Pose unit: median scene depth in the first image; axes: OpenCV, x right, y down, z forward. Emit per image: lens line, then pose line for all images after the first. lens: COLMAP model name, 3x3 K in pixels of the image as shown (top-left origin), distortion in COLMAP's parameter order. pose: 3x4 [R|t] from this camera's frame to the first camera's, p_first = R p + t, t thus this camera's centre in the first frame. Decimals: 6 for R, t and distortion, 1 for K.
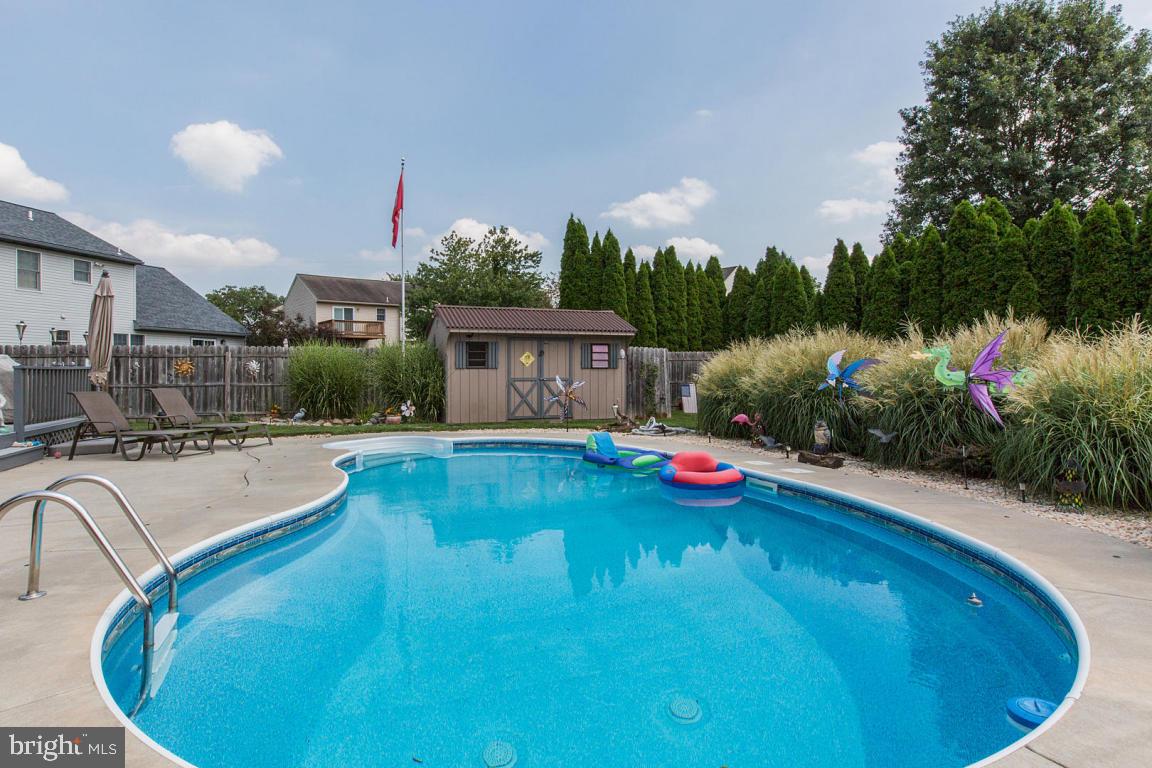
lens RADIAL K [[591.0, 0, 556.4], [0, 591.0, 385.4], [0, 0, 1]] dist [0.002046, 0.001152]
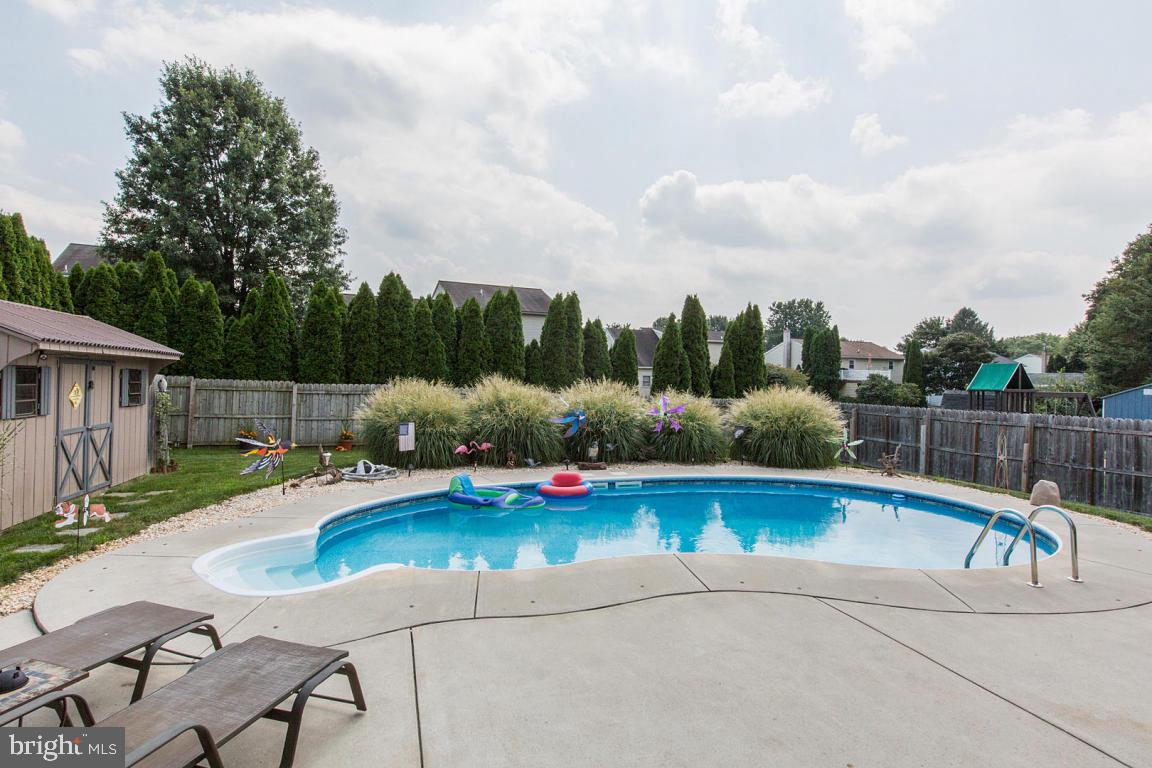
lens RADIAL K [[604.1, 0, 563.7], [0, 604.1, 374.8], [0, 0, 1]] dist [-0.001643, -0.000638]
pose [[0.084759, 0.012437, 0.996324, -0.599963], [0.012627, 0.999828, -0.013555, -0.050841], [-0.996321, 0.013729, 0.084588, 0.468926]]
